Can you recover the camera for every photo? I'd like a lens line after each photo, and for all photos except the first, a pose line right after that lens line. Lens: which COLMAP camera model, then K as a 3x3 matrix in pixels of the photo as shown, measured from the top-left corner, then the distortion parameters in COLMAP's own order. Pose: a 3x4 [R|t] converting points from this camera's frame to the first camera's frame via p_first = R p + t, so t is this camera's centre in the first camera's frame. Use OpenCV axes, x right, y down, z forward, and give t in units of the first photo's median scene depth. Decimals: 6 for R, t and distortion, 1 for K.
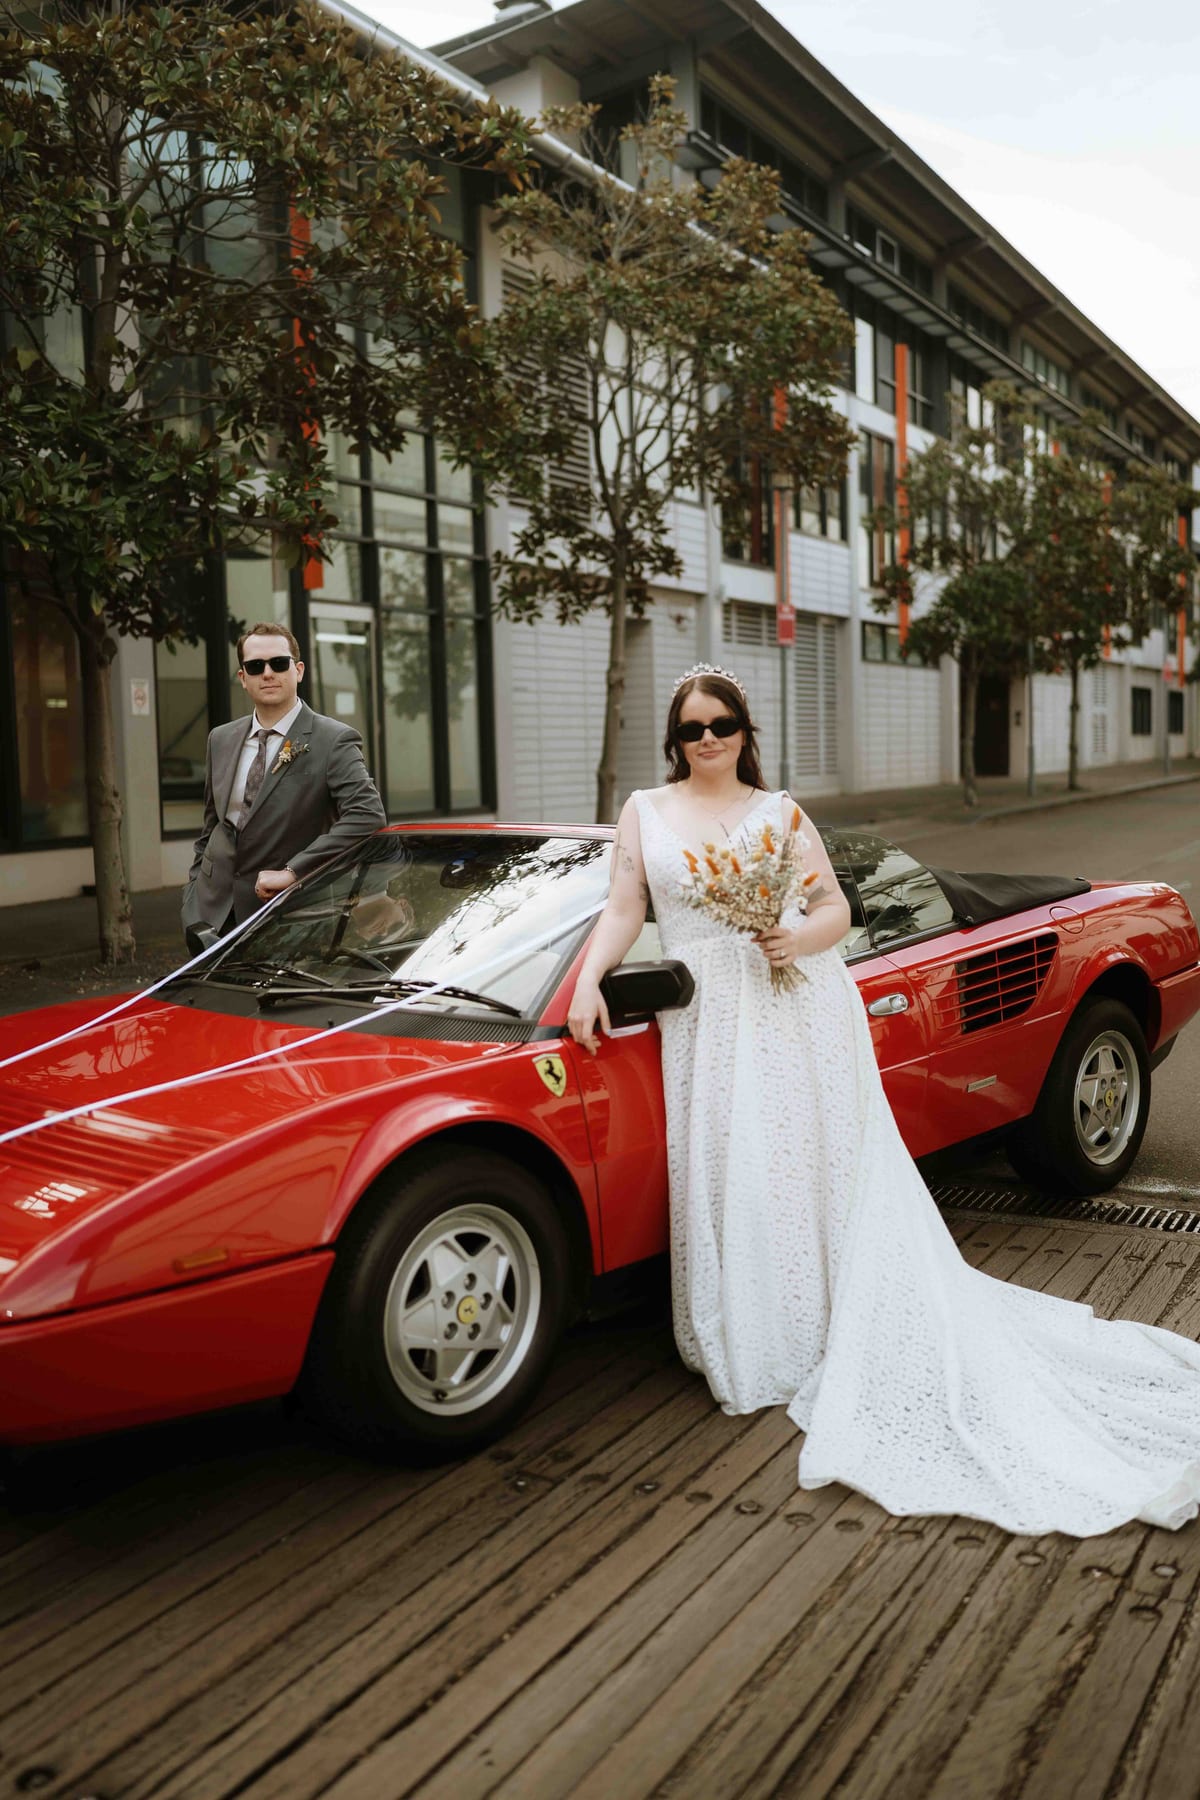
lens RADIAL K [[1606.3, 0, 600.0], [0, 1606.3, 900.0], [0, 0, 1]] dist [0.031805, -0.011451]
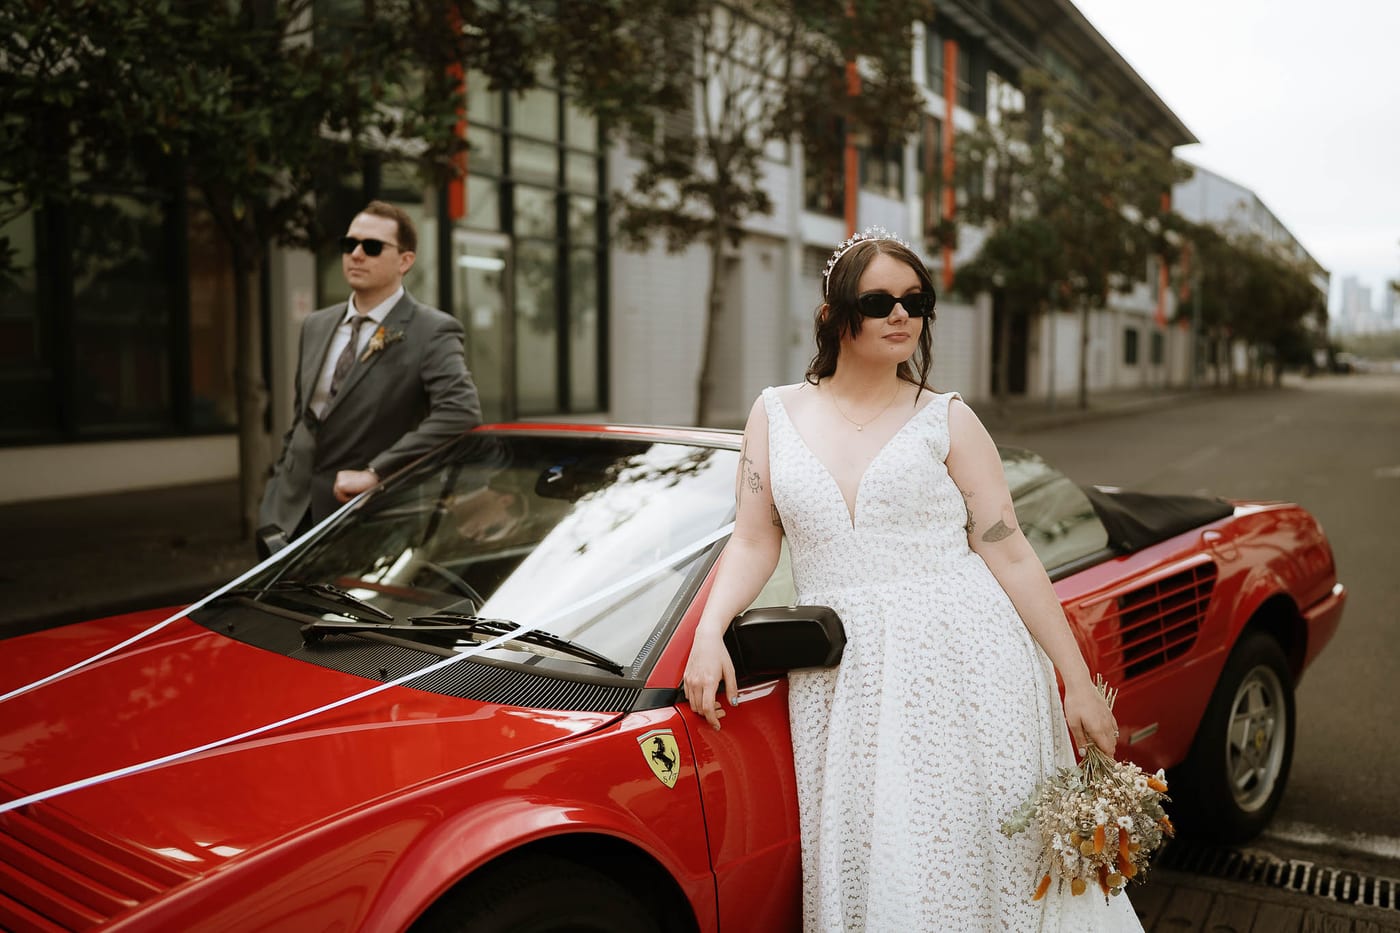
lens RADIAL K [[1249.3, 0, 700.0], [0, 1249.3, 466.5], [0, 0, 1]] dist [0.031805, -0.011451]
pose [[0.999627, 0.026272, 0.007499, -0.004989], [-0.026162, 0.999554, -0.014406, -0.005356], [-0.007875, 0.014204, 0.999868, 0.102175]]
